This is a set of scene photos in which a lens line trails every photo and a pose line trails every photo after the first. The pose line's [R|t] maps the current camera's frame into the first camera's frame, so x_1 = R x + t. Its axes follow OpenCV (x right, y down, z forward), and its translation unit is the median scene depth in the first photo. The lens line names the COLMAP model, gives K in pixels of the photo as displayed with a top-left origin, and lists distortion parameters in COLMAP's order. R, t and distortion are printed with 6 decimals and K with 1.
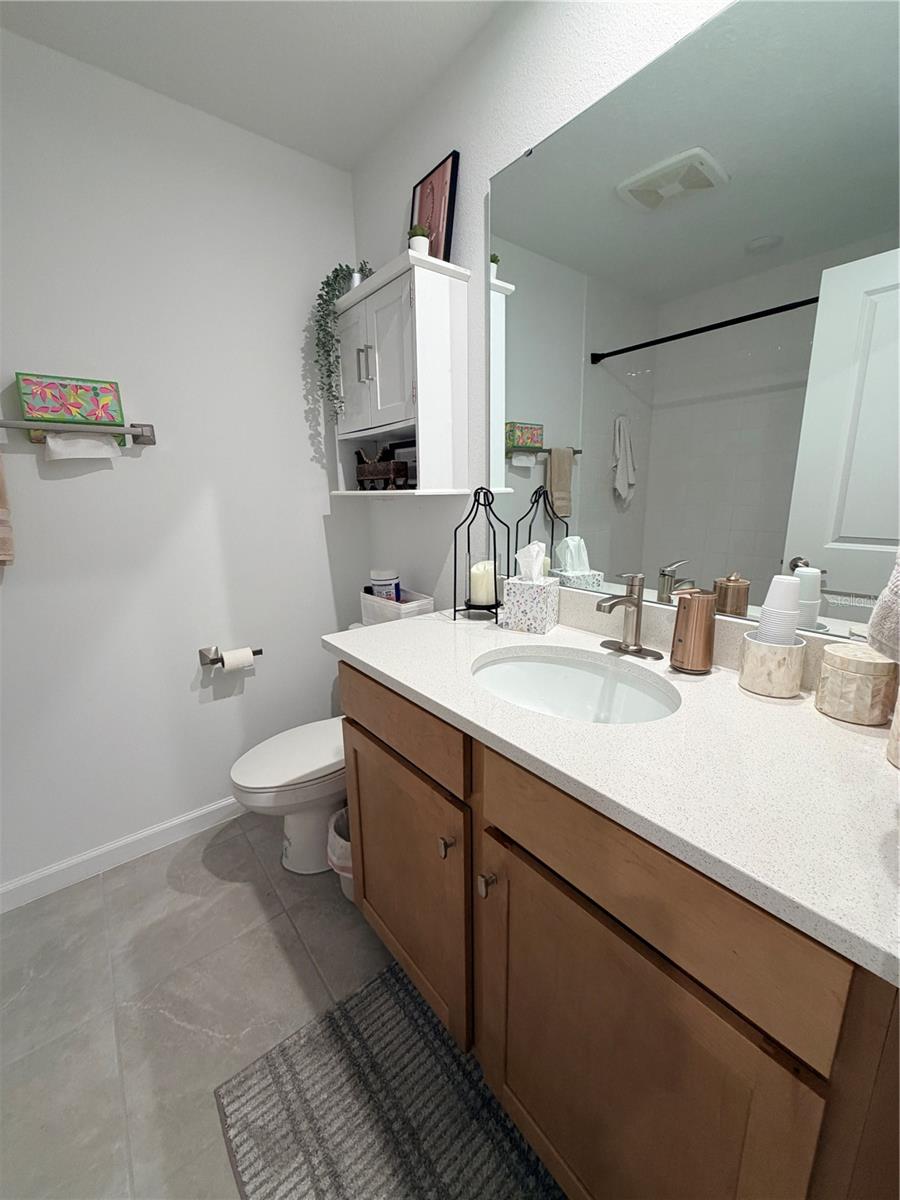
lens RADIAL K [[481.4, 0, 446.2], [0, 481.4, 600.2], [0, 0, 1]] dist [0.003569, -0.000600]
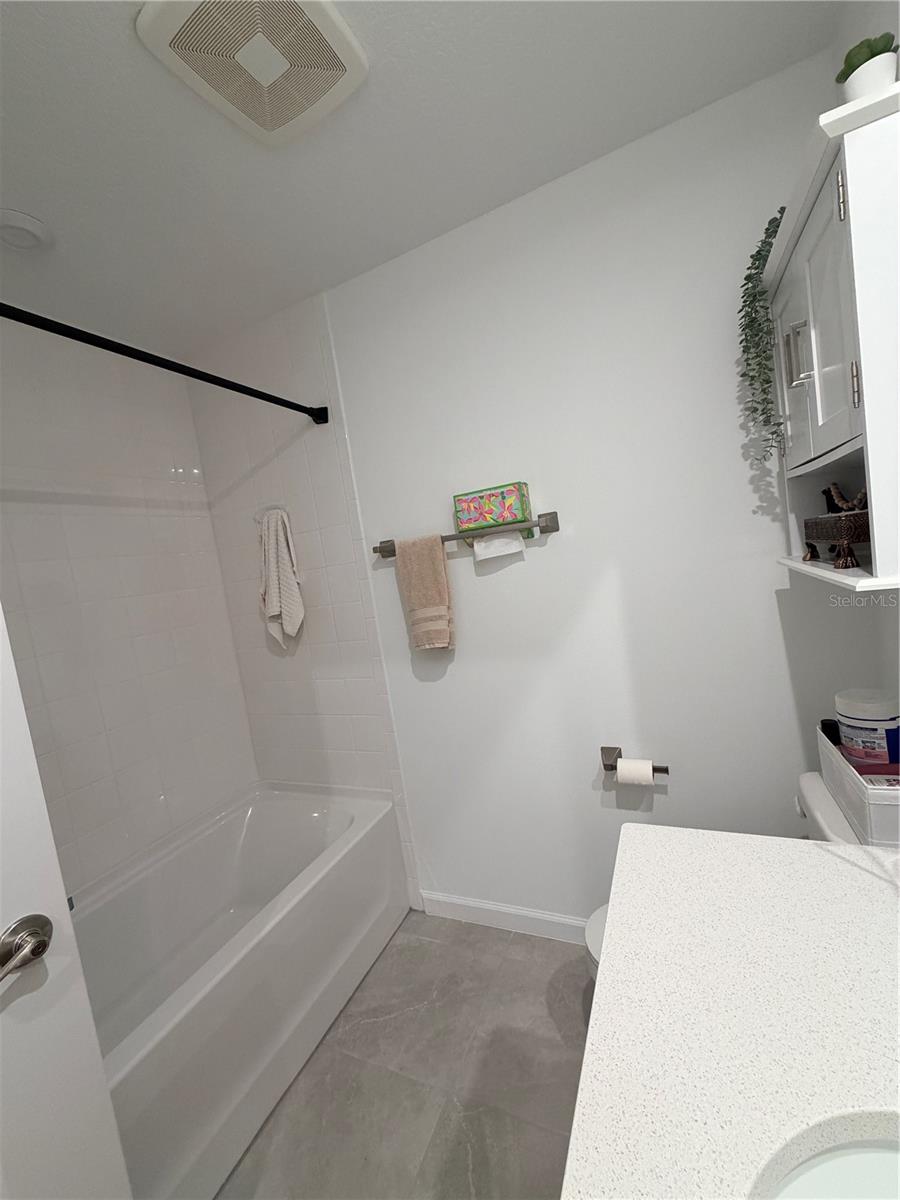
lens RADIAL K [[481.4, 0, 447.3], [0, 481.4, 597.1], [0, 0, 1]] dist [0.003569, -0.000600]
pose [[0.440562, 0.018135, -0.897539, 0.178516], [-0.061244, 0.998074, -0.009896, -0.167779], [0.895631, 0.059329, 0.440824, 0.382340]]
